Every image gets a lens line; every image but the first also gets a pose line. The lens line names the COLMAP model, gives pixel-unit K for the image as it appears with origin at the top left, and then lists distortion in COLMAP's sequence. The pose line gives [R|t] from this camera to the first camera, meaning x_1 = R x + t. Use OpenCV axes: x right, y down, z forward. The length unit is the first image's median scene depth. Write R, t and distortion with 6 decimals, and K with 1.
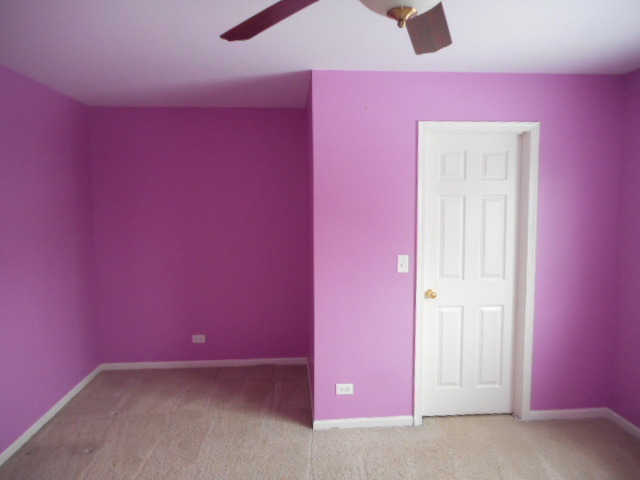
lens RADIAL K [[475.9, 0, 320.0], [0, 475.9, 240.0], [0, 0, 1]] dist [-0.007553, 0.002191]
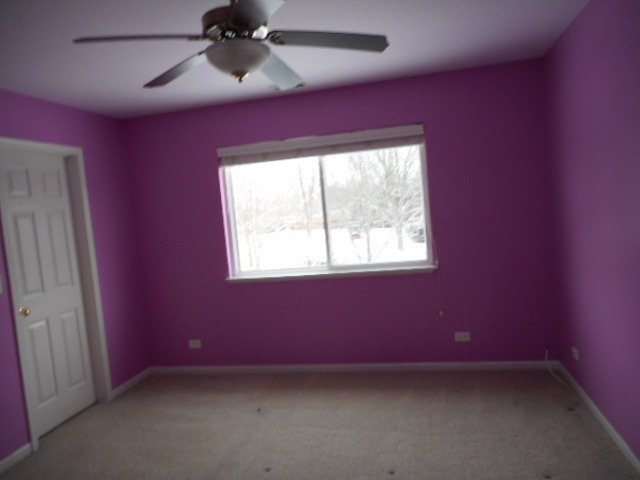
lens RADIAL K [[475.9, 0, 320.0], [0, 475.9, 240.0], [0, 0, 1]] dist [-0.007553, 0.002191]
pose [[0.295440, -0.098069, 0.950315, -0.493854], [0.174665, 0.983496, 0.047192, 0.026553], [-0.939259, 0.152044, 0.307693, 0.097962]]
